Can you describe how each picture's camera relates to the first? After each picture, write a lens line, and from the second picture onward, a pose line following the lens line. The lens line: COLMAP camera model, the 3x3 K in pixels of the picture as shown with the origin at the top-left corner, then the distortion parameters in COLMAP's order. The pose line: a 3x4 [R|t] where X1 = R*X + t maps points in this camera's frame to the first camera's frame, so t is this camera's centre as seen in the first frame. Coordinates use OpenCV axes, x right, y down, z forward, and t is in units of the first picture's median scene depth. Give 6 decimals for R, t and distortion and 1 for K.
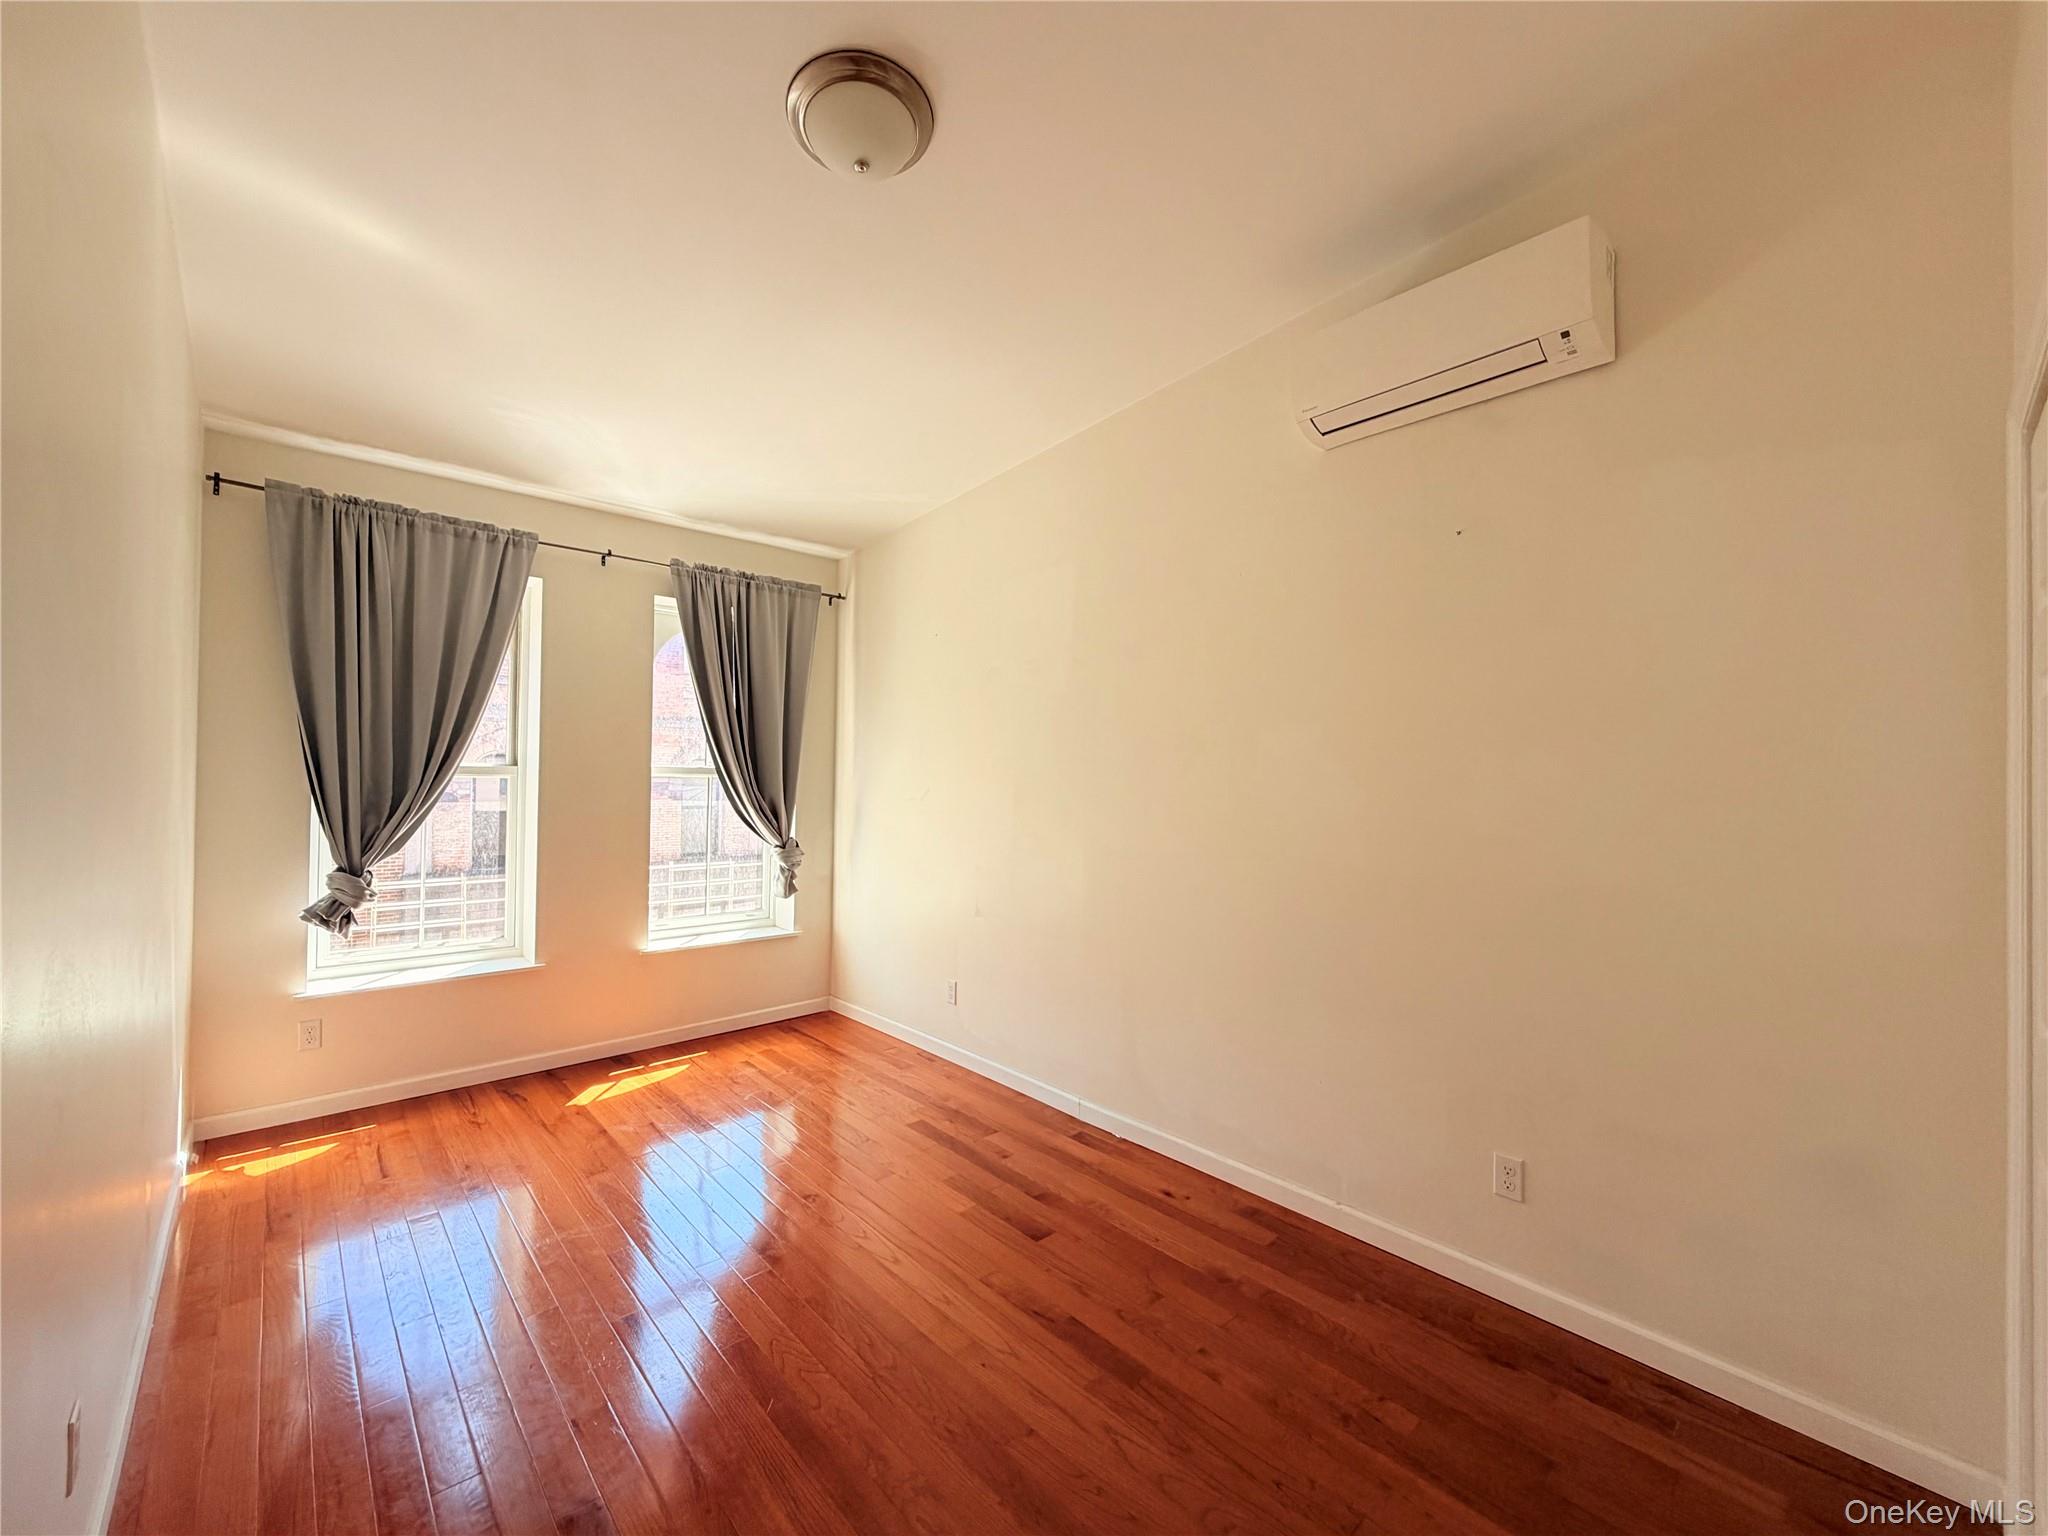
lens RADIAL K [[758.9, 0, 1021.2], [0, 758.9, 776.3], [0, 0, 1]] dist [-0.000593, -0.000032]
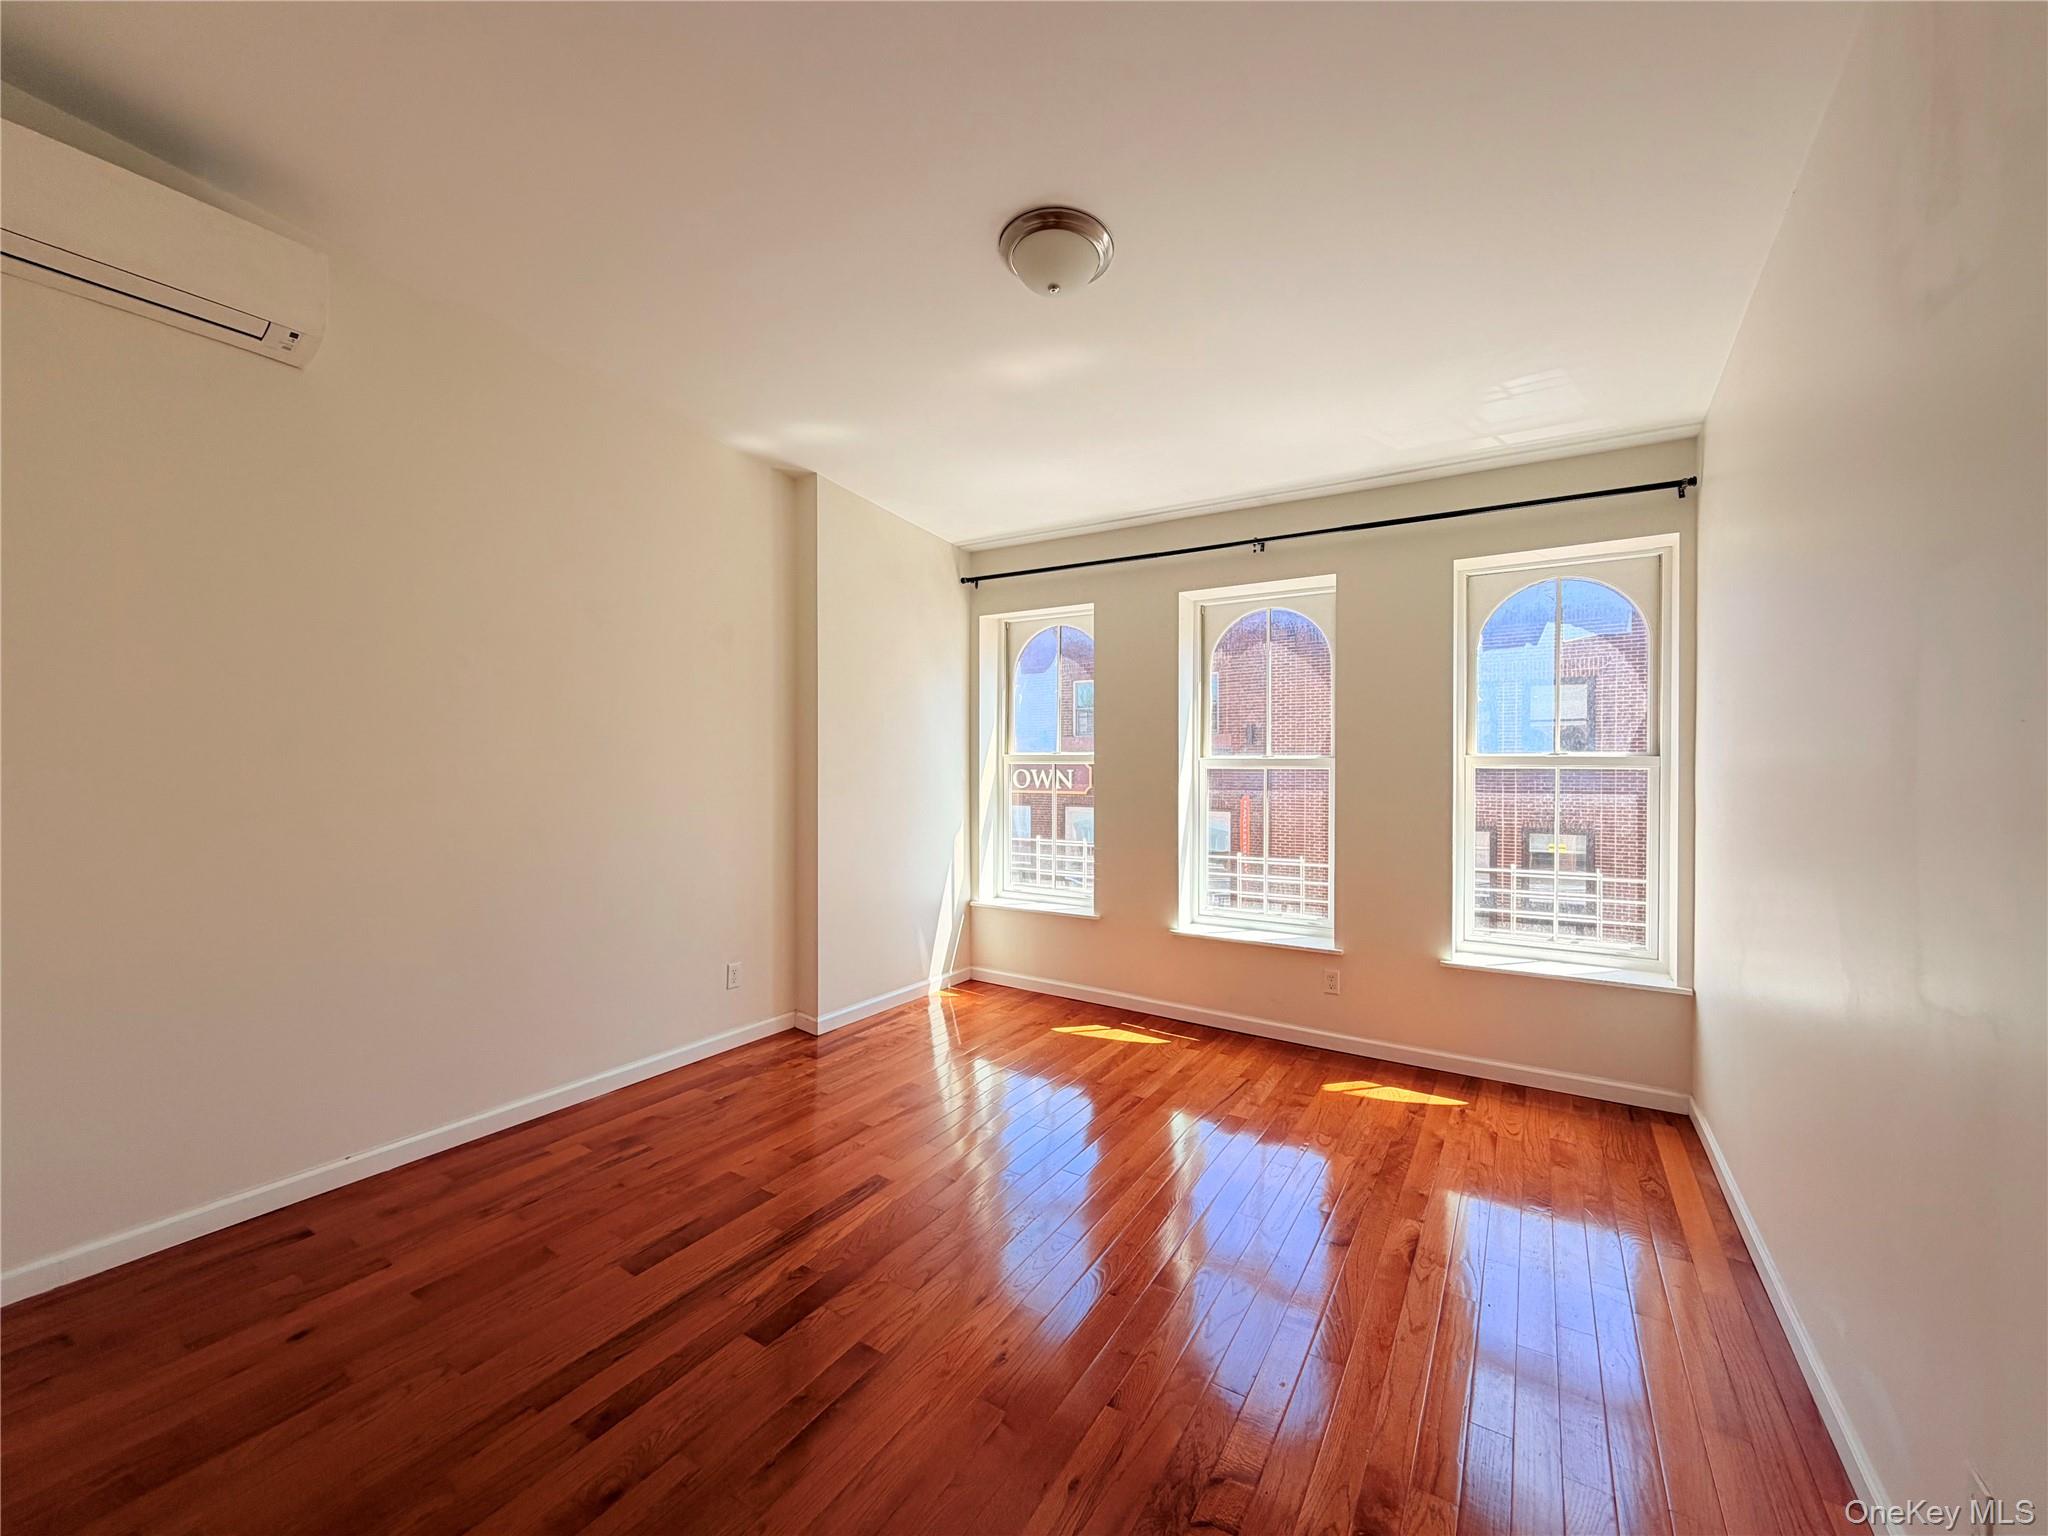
lens RADIAL K [[832.0, 0, 1020.5], [0, 832.0, 769.6], [0, 0, 1]] dist [-0.002461, -0.000121]
pose [[0.239838, -0.005633, -0.970797, 0.306295], [0.010873, 0.999936, -0.003116, 0.005815], [0.970752, -0.009808, 0.239884, 0.267105]]
